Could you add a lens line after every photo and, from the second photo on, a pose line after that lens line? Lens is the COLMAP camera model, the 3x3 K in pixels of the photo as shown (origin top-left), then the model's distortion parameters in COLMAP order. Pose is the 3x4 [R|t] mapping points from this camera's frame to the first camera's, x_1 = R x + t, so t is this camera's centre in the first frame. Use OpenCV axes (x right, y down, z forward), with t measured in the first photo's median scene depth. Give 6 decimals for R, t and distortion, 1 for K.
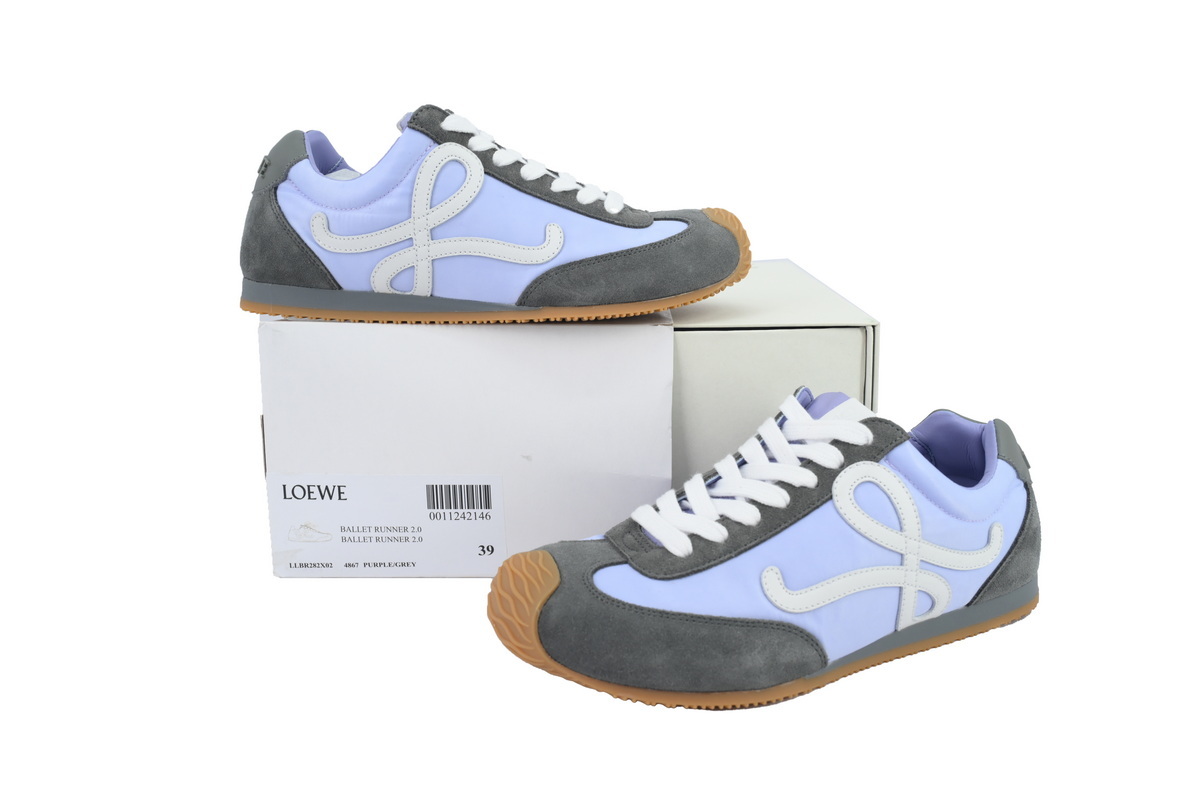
lens RADIAL K [[1046.5, 0, 600.5], [0, 1046.5, 365.4], [0, 0, 1]] dist [0.002822, 0.000522]
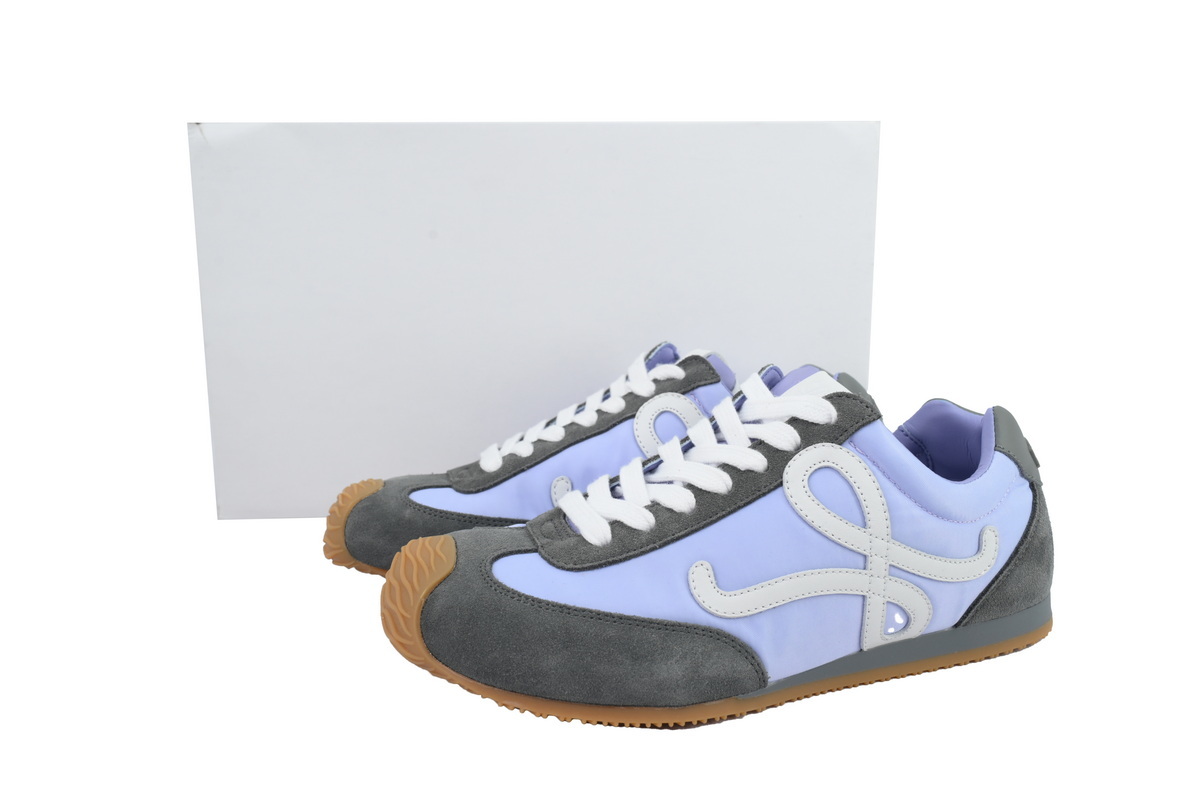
lens RADIAL K [[1046.5, 0, 600.5], [0, 1046.5, 365.4], [0, 0, 1]] dist [0.002822, 0.000522]
pose [[0.994962, 0.026609, -0.096652, 0.156638], [-0.031875, 0.998067, -0.053350, 0.081688], [0.095046, 0.056162, 0.993887, 0.148105]]
